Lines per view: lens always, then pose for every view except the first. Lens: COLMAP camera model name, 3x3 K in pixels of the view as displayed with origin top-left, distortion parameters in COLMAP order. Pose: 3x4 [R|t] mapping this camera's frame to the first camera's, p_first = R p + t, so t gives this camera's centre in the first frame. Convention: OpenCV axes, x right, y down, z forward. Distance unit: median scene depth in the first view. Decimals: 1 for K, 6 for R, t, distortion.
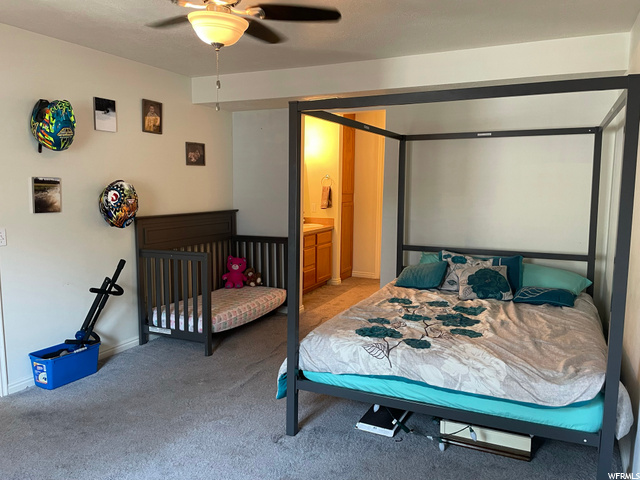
lens RADIAL K [[502.2, 0, 320.7], [0, 502.2, 239.6], [0, 0, 1]] dist [0.029248, 0.000560]
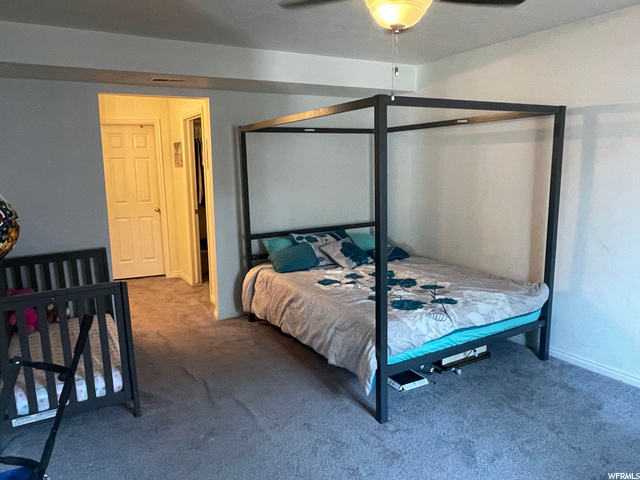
lens RADIAL K [[462.8, 0, 319.6], [0, 462.8, 241.5], [0, 0, 1]] dist [-0.006150, 0.001477]
pose [[0.575064, -0.154835, 0.803323, -0.567736], [0.117672, 0.987371, 0.106073, -0.064782], [-0.809601, 0.033530, 0.586022, 0.362268]]
